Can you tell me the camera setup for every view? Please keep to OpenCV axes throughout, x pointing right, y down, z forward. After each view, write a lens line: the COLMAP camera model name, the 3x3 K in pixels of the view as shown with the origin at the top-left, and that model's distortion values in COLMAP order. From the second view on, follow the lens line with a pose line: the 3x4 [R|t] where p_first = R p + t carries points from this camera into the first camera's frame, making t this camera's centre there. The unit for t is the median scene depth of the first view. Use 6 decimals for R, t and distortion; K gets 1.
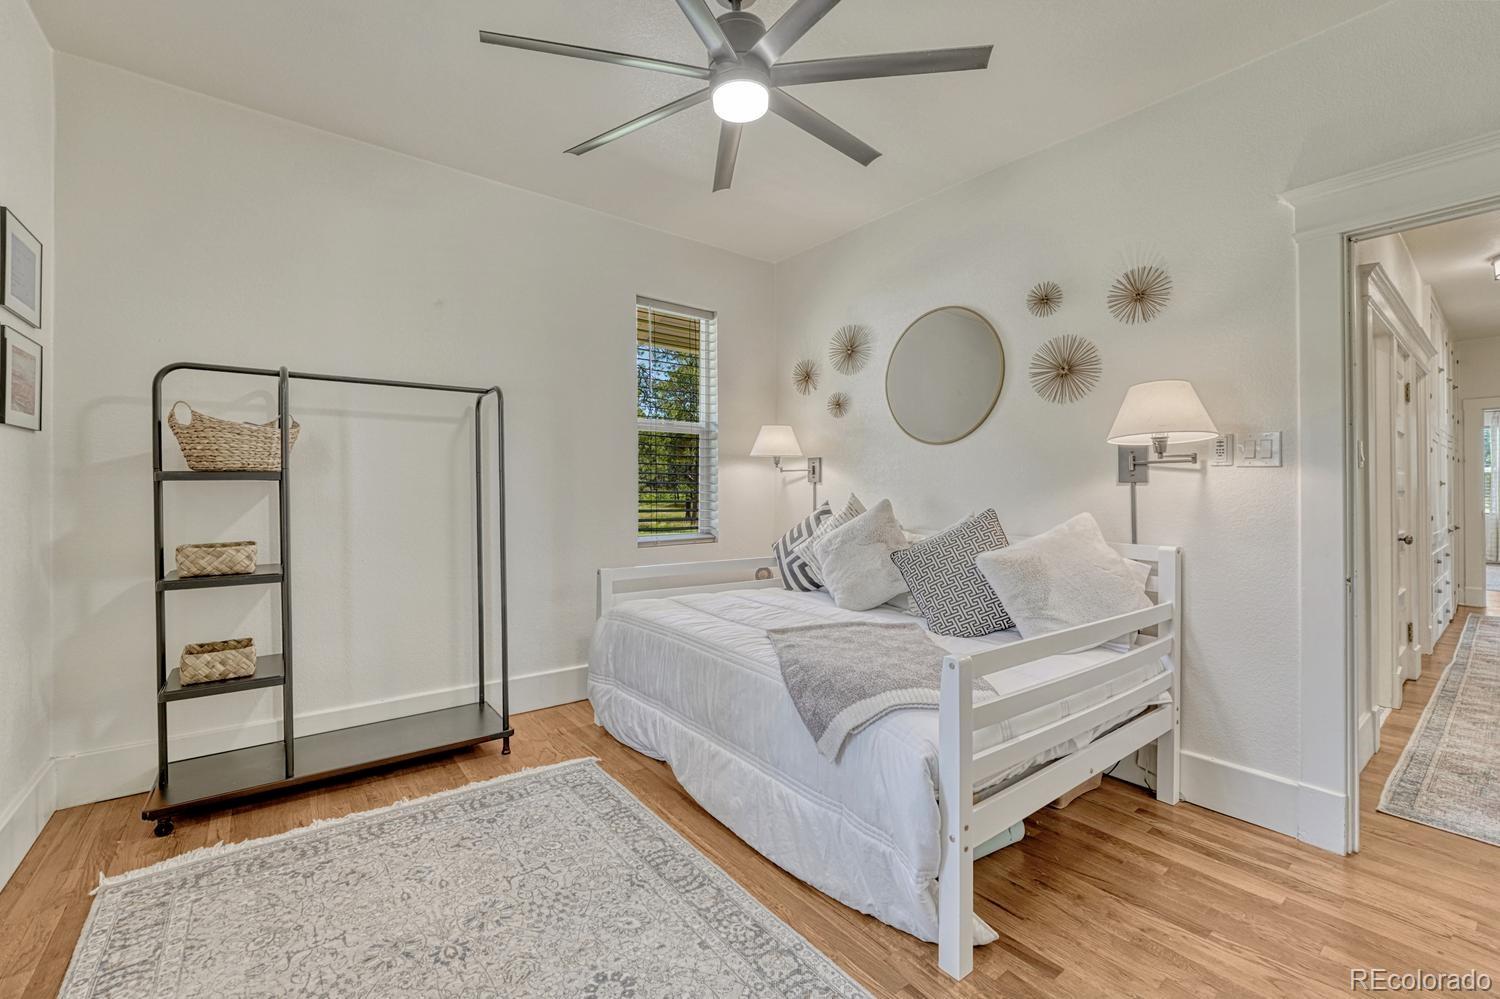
lens RADIAL K [[615.3, 0, 747.9], [0, 615.3, 472.2], [0, 0, 1]] dist [-0.006709, 0.000141]
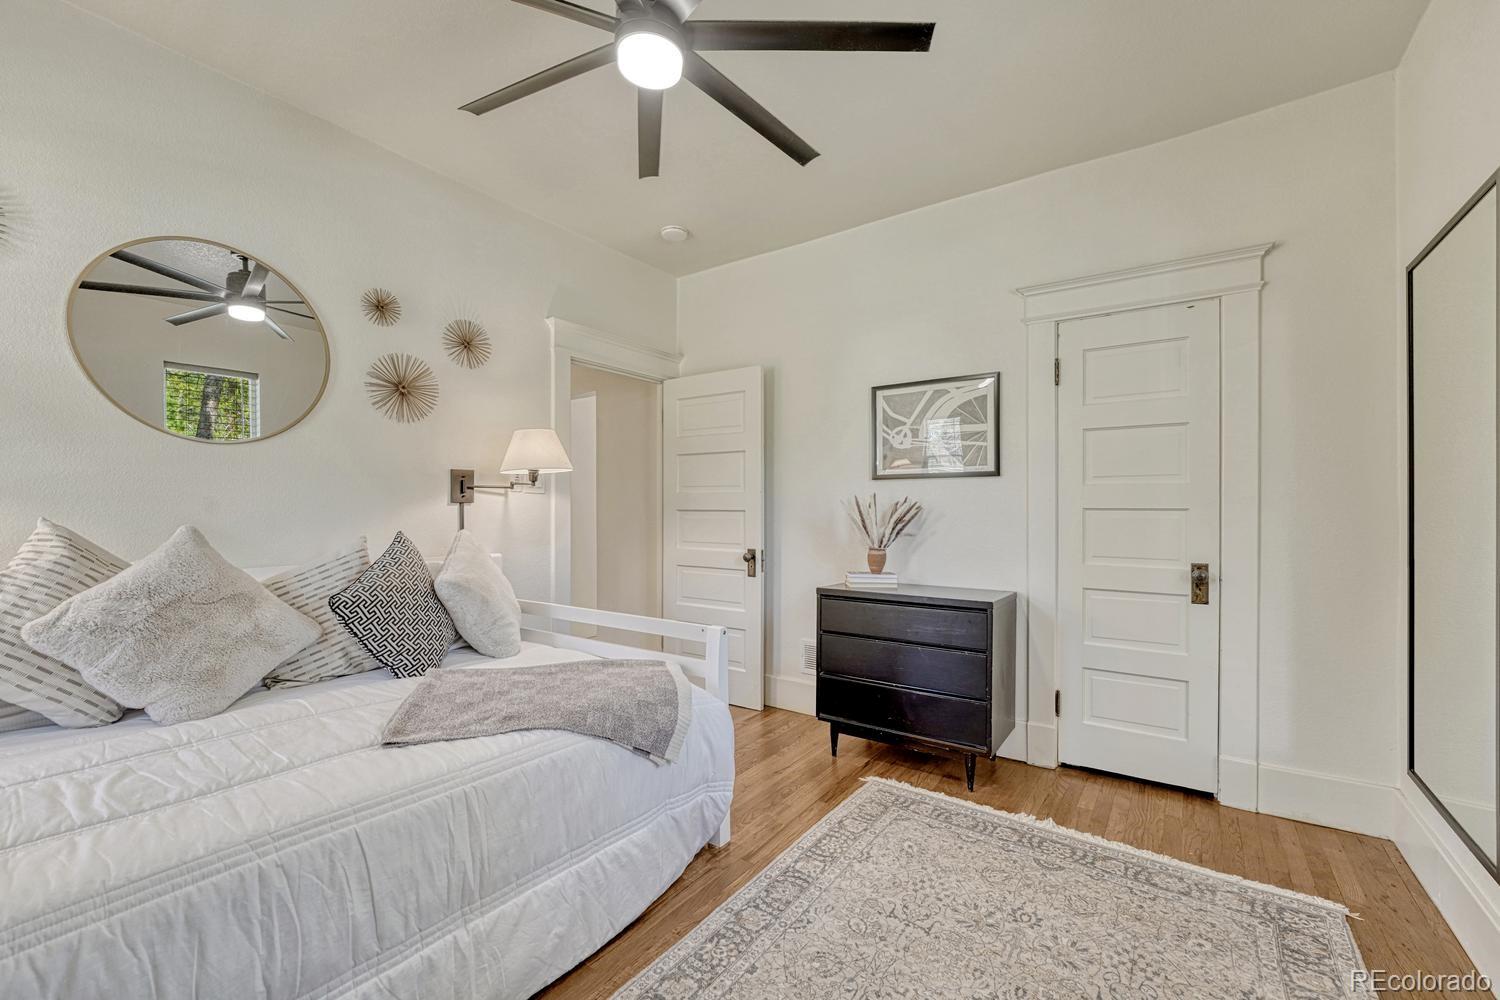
lens RADIAL K [[608.6, 0, 740.2], [0, 608.6, 501.8], [0, 0, 1]] dist [0.001509, 0.000149]
pose [[-0.254294, 0.003041, 0.967122, -0.874412], [-0.024715, 0.999648, -0.009642, 0.017954], [-0.966811, -0.026355, -0.254129, 1.097062]]
